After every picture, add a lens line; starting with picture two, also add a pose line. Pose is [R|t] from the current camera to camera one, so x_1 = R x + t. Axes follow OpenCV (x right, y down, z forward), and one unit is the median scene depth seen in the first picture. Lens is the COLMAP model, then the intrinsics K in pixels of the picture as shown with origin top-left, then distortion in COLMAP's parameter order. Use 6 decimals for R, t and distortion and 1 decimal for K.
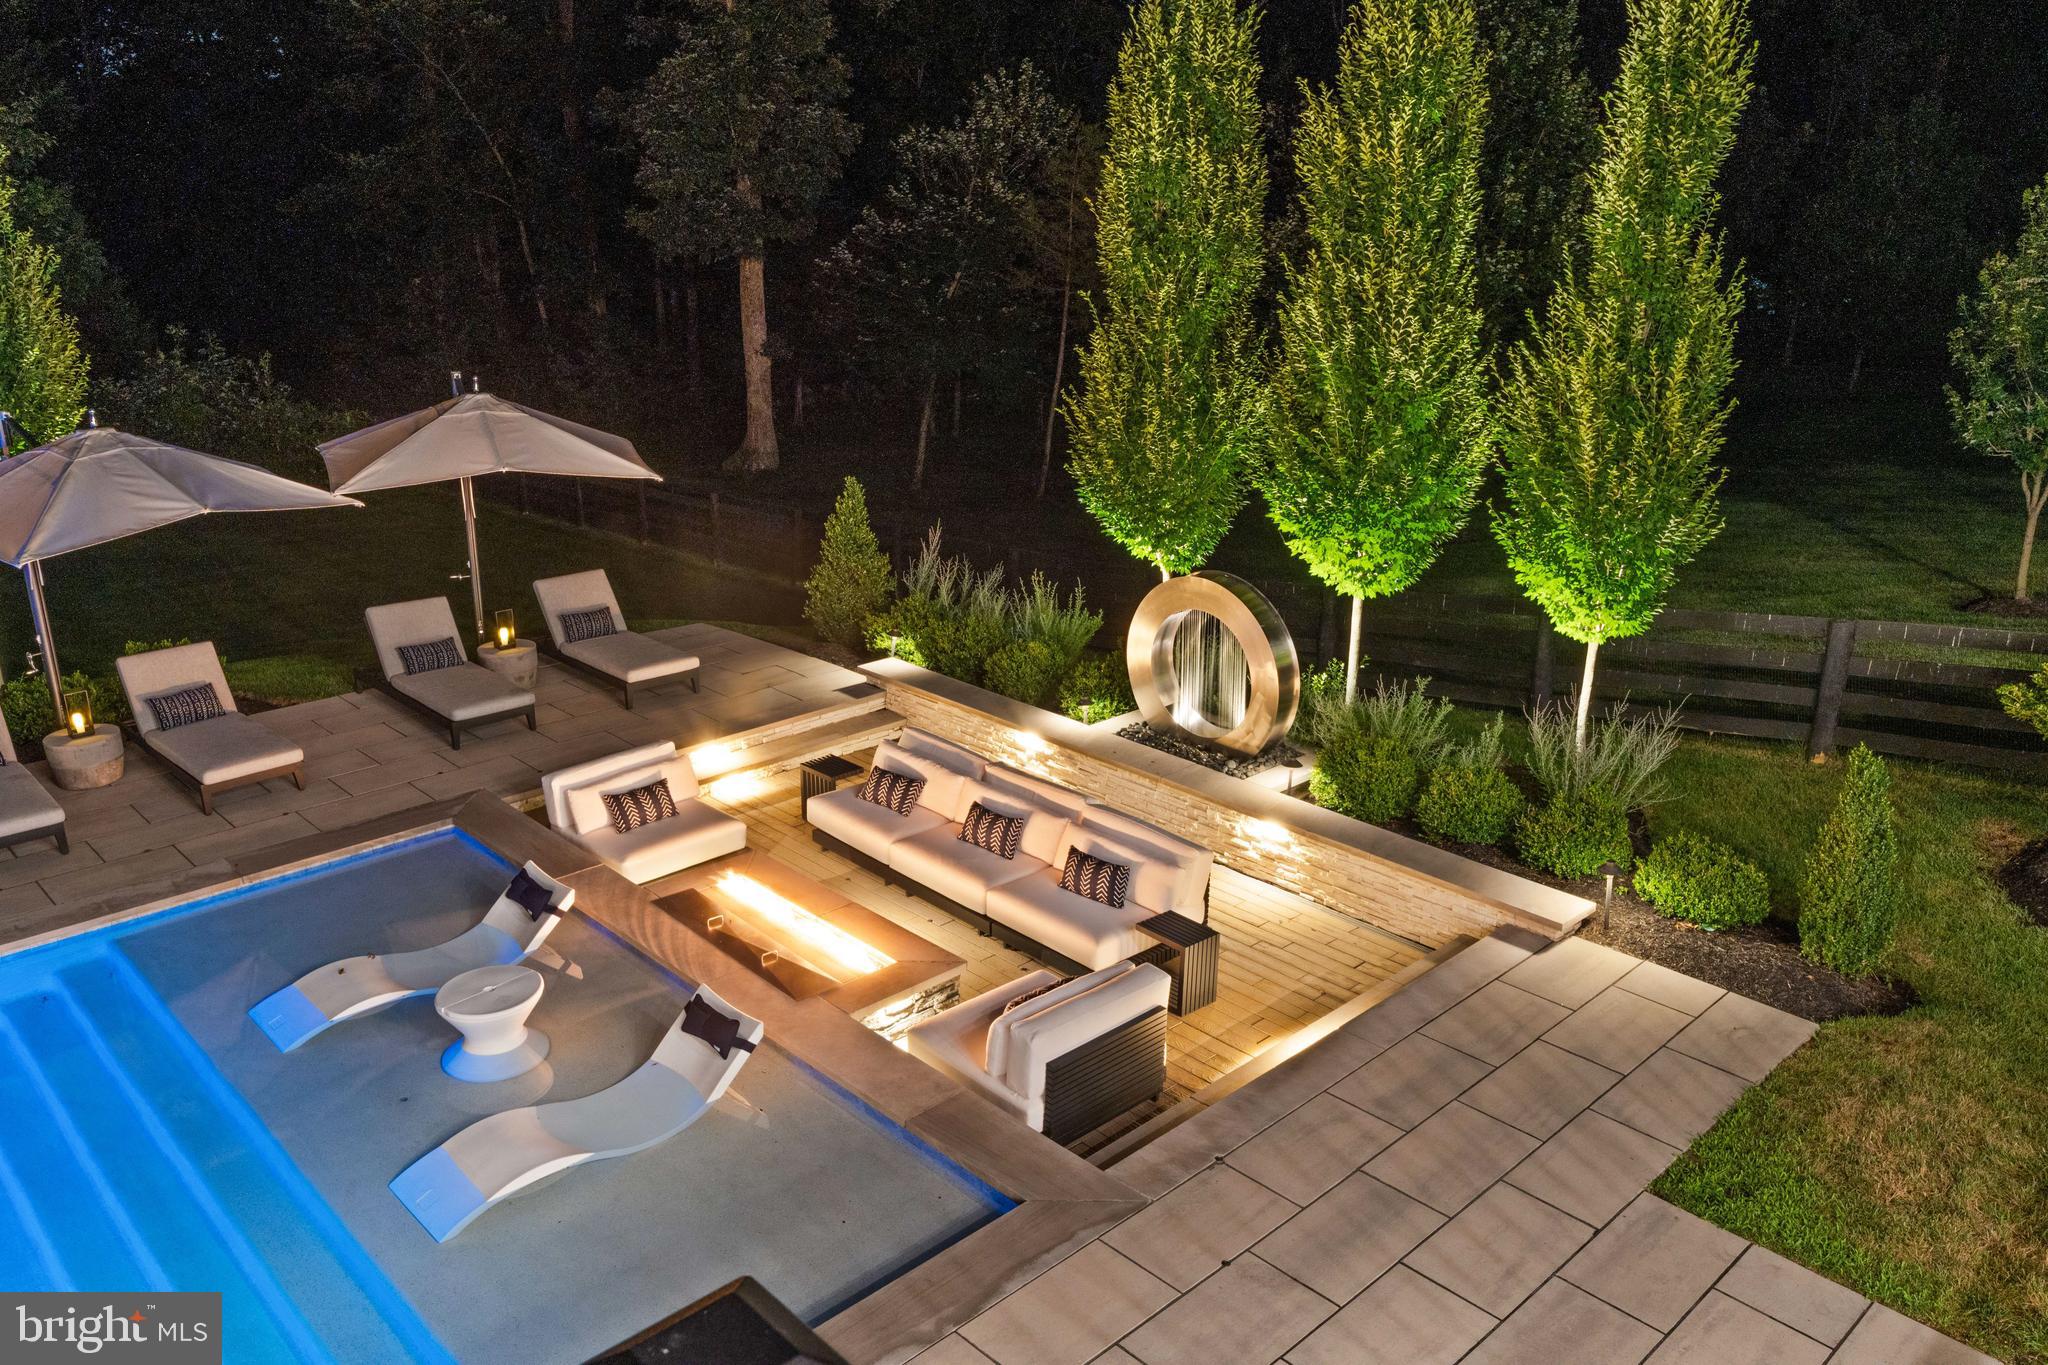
lens RADIAL K [[1560.4, 0, 1023.9], [0, 1560.4, 683.4], [0, 0, 1]] dist [-0.013562, -0.000311]
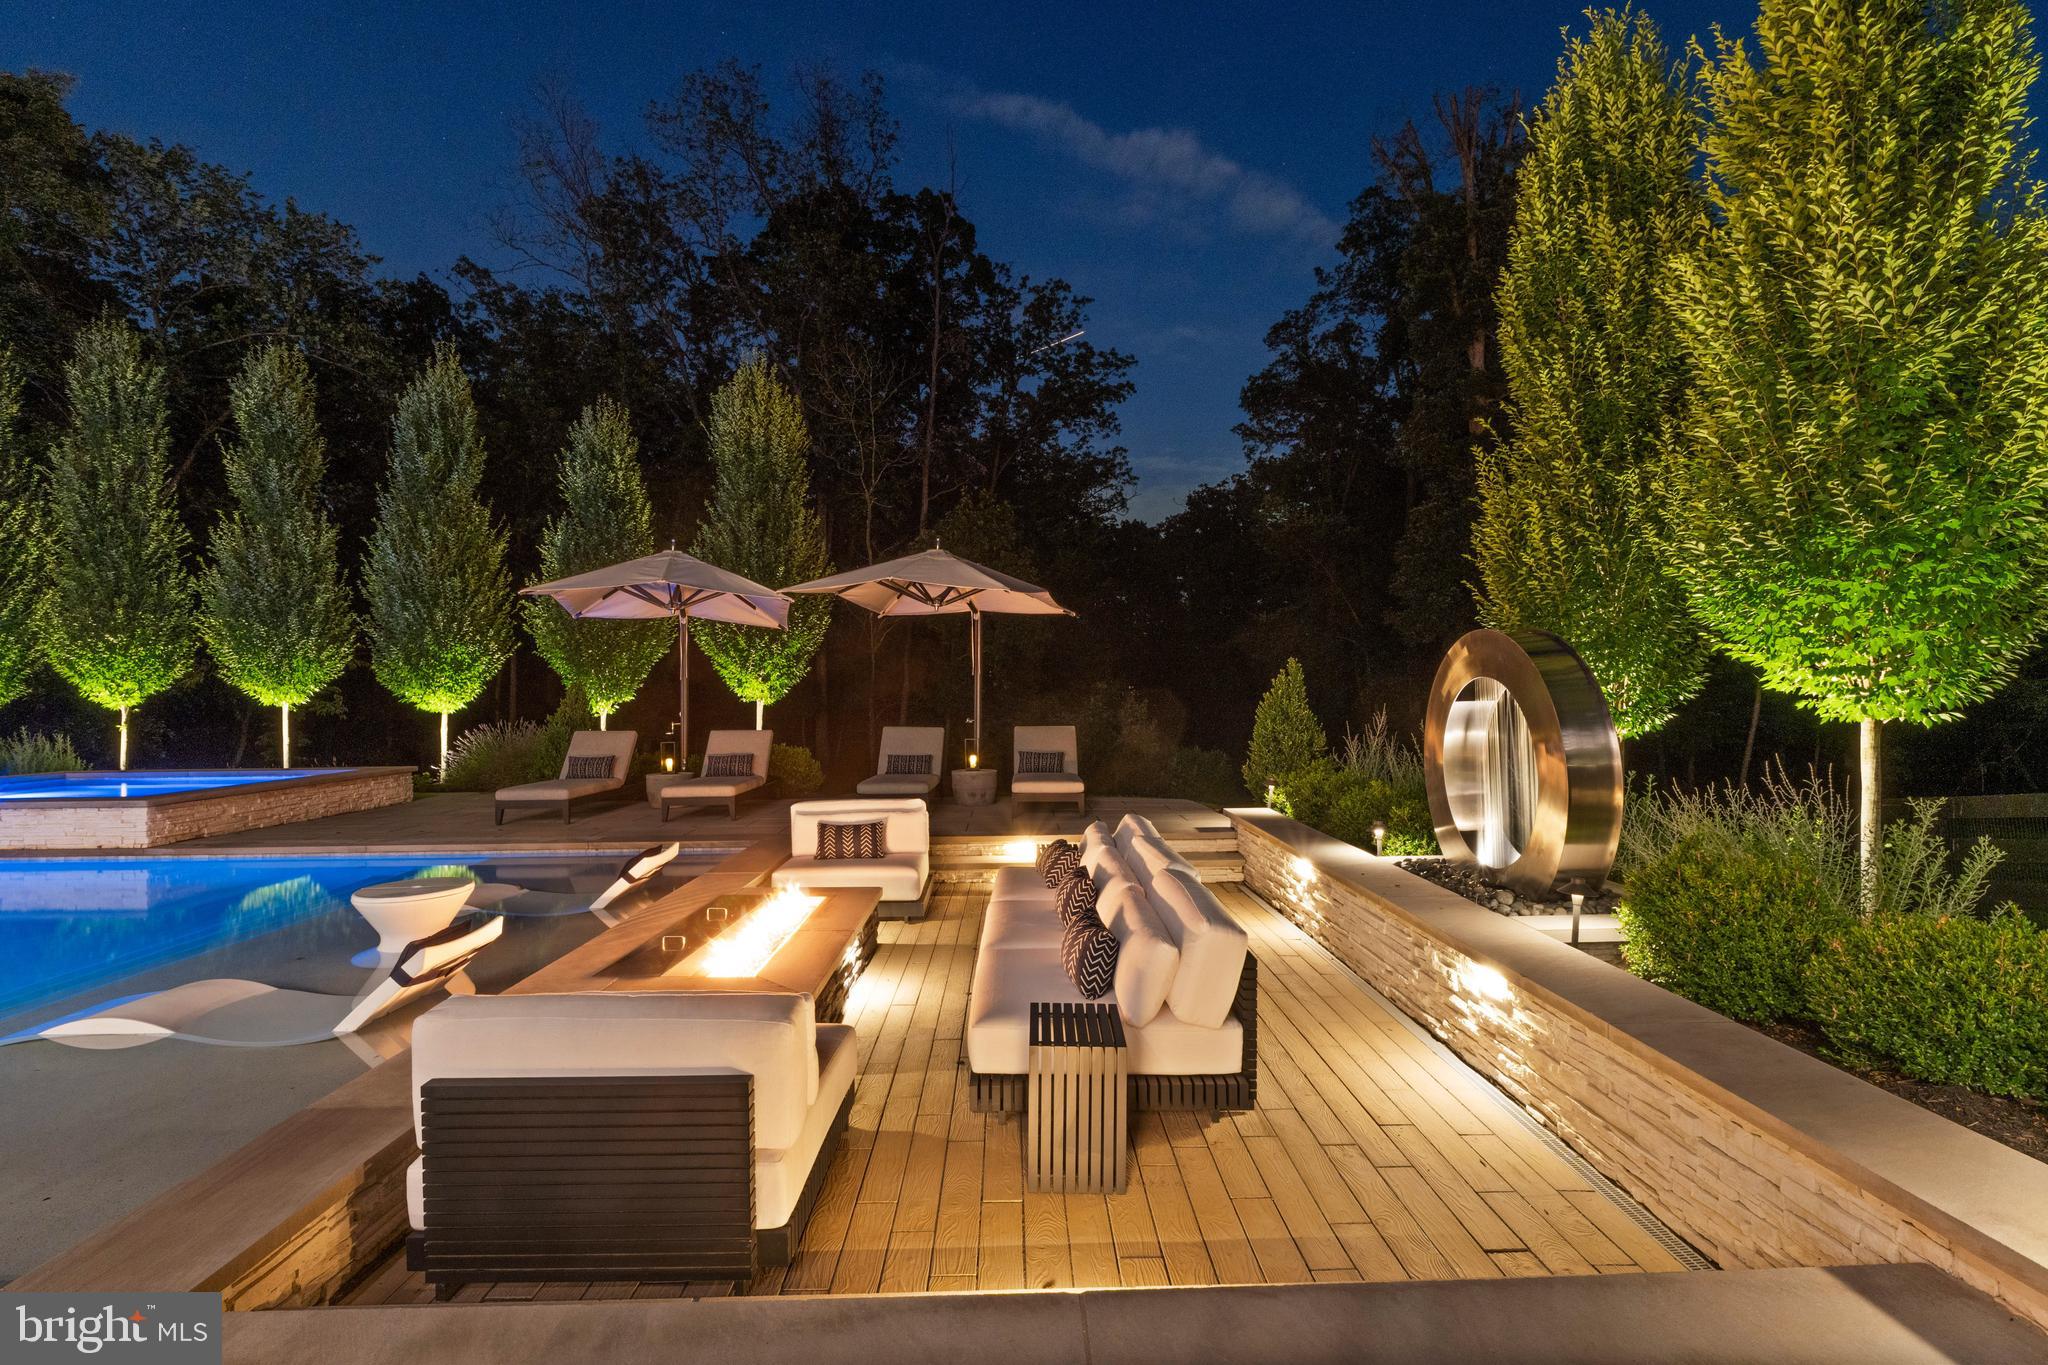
lens RADIAL K [[941.2, 0, 1035.0], [0, 941.2, 683.8], [0, 0, 1]] dist [-0.001667, -0.000094]
pose [[0.728093, -0.020808, -0.685163, 0.273046], [-0.209418, 0.944999, -0.251238, 0.111611], [0.652706, 0.326409, 0.683690, 0.607518]]
